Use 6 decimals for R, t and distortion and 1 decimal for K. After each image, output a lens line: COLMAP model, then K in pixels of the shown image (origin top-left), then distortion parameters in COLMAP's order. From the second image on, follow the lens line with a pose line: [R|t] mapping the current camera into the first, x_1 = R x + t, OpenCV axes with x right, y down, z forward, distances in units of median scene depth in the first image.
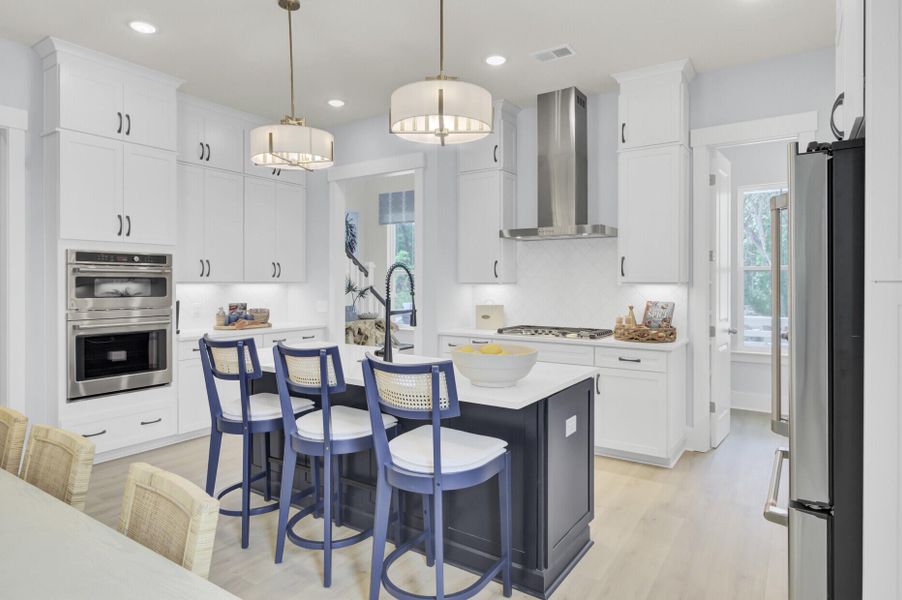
lens RADIAL K [[522.1, 0, 452.0], [0, 522.1, 292.2], [0, 0, 1]] dist [-0.002925, 0.000442]
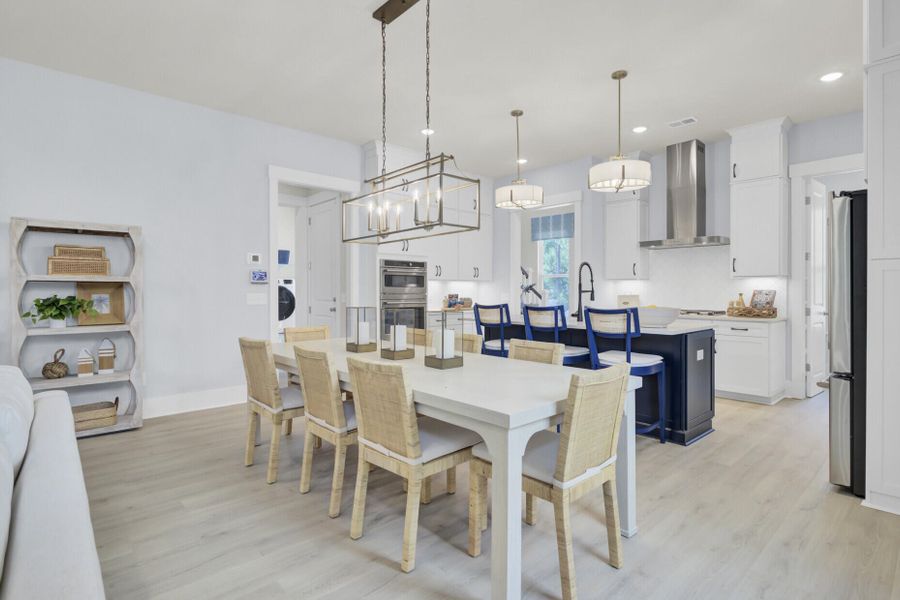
lens RADIAL K [[432.9, 0, 463.3], [0, 432.9, 294.5], [0, 0, 1]] dist [0.005216, -0.003722]
pose [[0.971098, 0.001932, -0.238672, -0.106073], [-0.003427, 0.999977, -0.005852, 0.040624], [0.238655, 0.006501, 0.971083, -0.319692]]
